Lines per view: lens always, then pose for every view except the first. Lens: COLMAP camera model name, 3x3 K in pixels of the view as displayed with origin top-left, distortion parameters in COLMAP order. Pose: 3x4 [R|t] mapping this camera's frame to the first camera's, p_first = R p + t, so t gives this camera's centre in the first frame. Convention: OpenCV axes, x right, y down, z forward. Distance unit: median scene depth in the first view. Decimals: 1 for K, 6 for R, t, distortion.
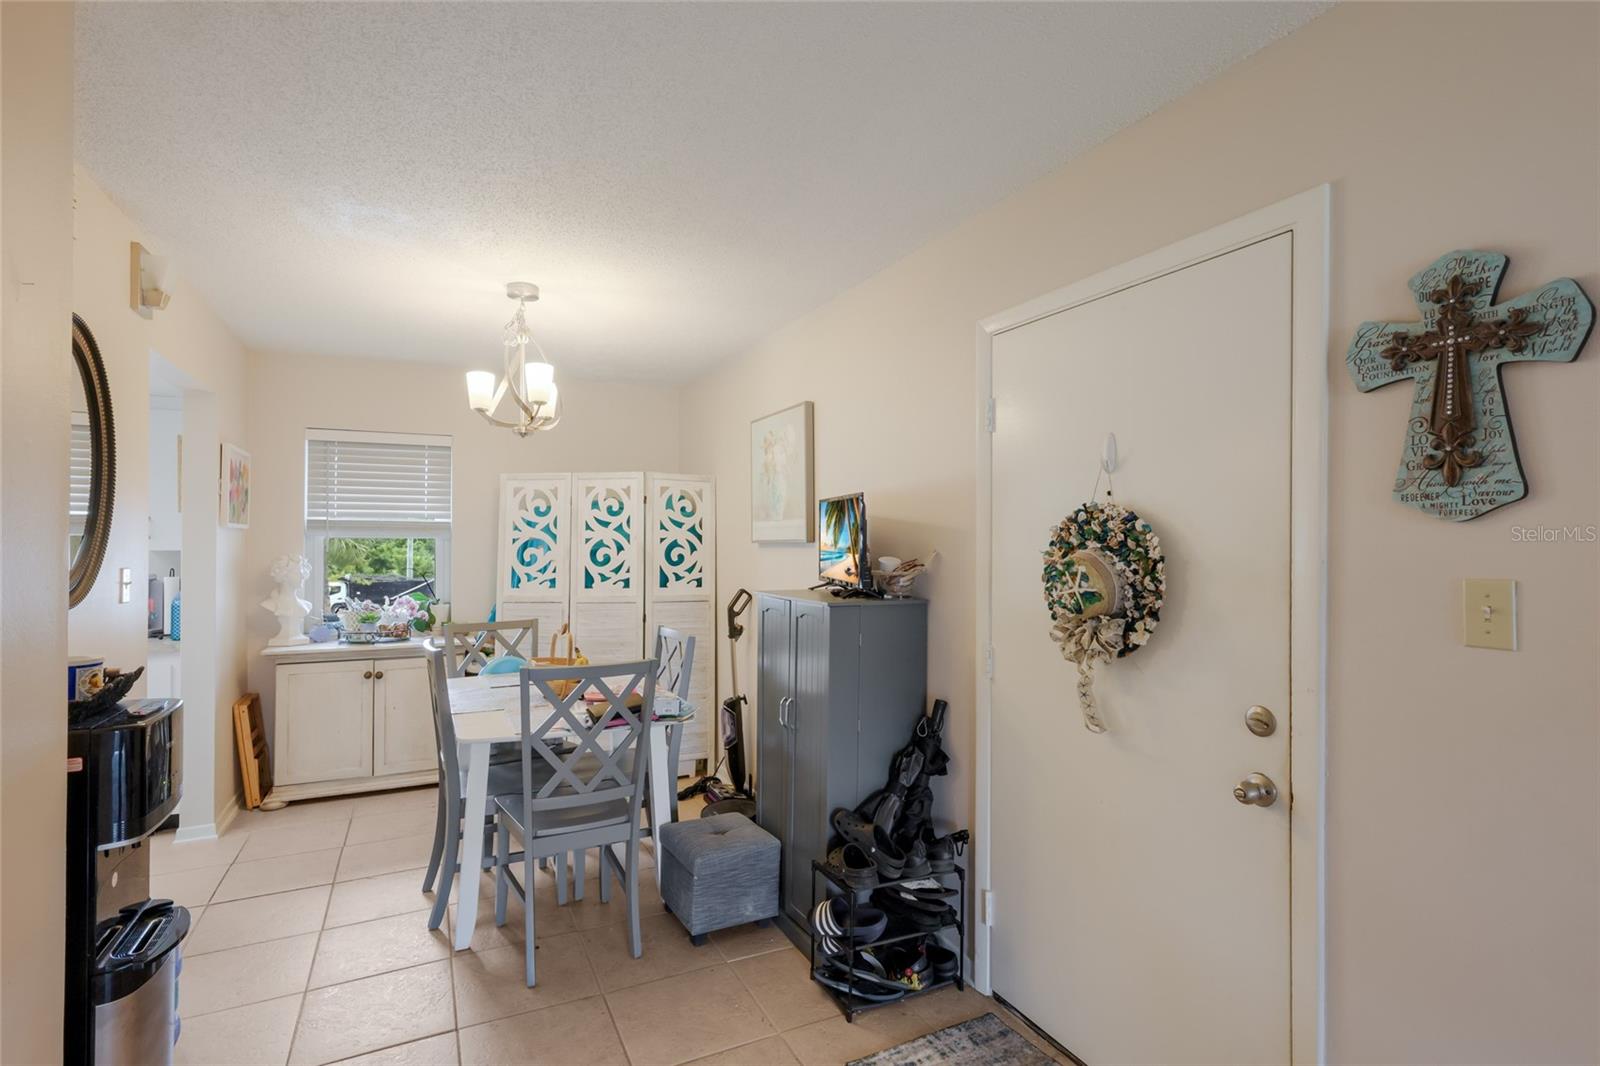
lens RADIAL K [[768.1, 0, 801.3], [0, 768.1, 540.9], [0, 0, 1]] dist [0.003124, -0.001241]
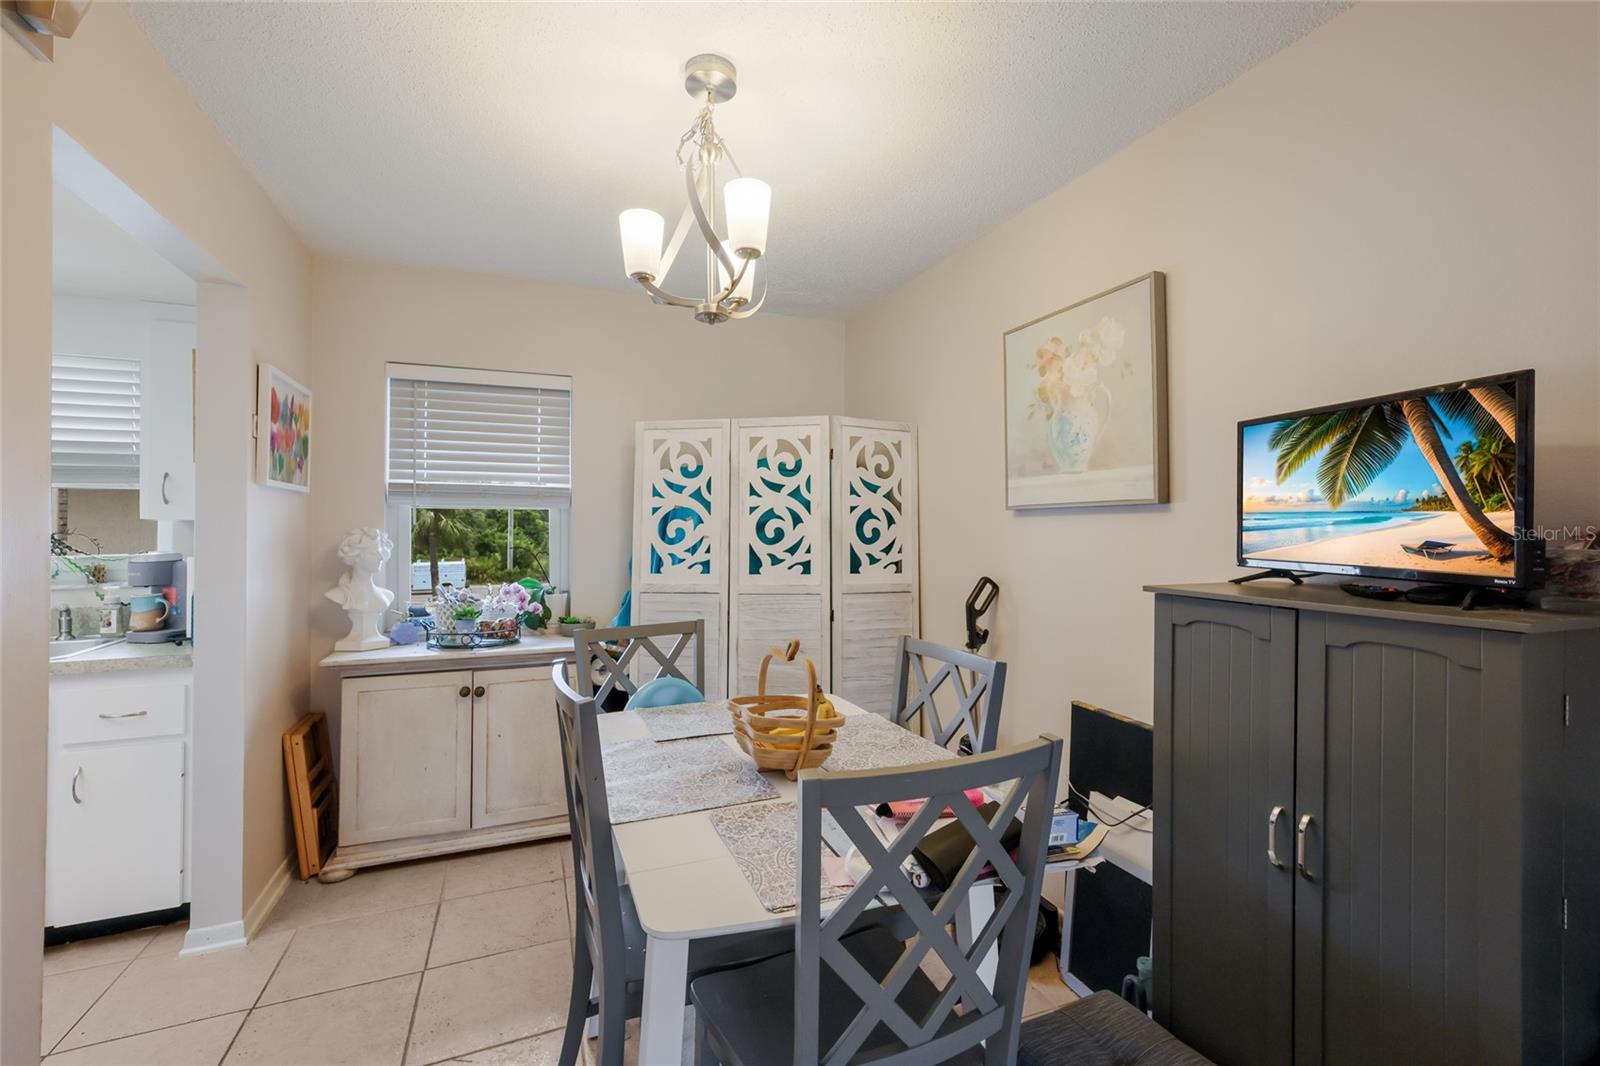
lens RADIAL K [[699.2, 0, 809.4], [0, 699.2, 526.7], [0, 0, 1]] dist [0.010656, -0.001657]
pose [[0.997722, 0.000042, -0.067459, -0.190030], [-0.000068, 1.000000, -0.000393, 0.017264], [0.067459, 0.000396, 0.997722, 0.353503]]
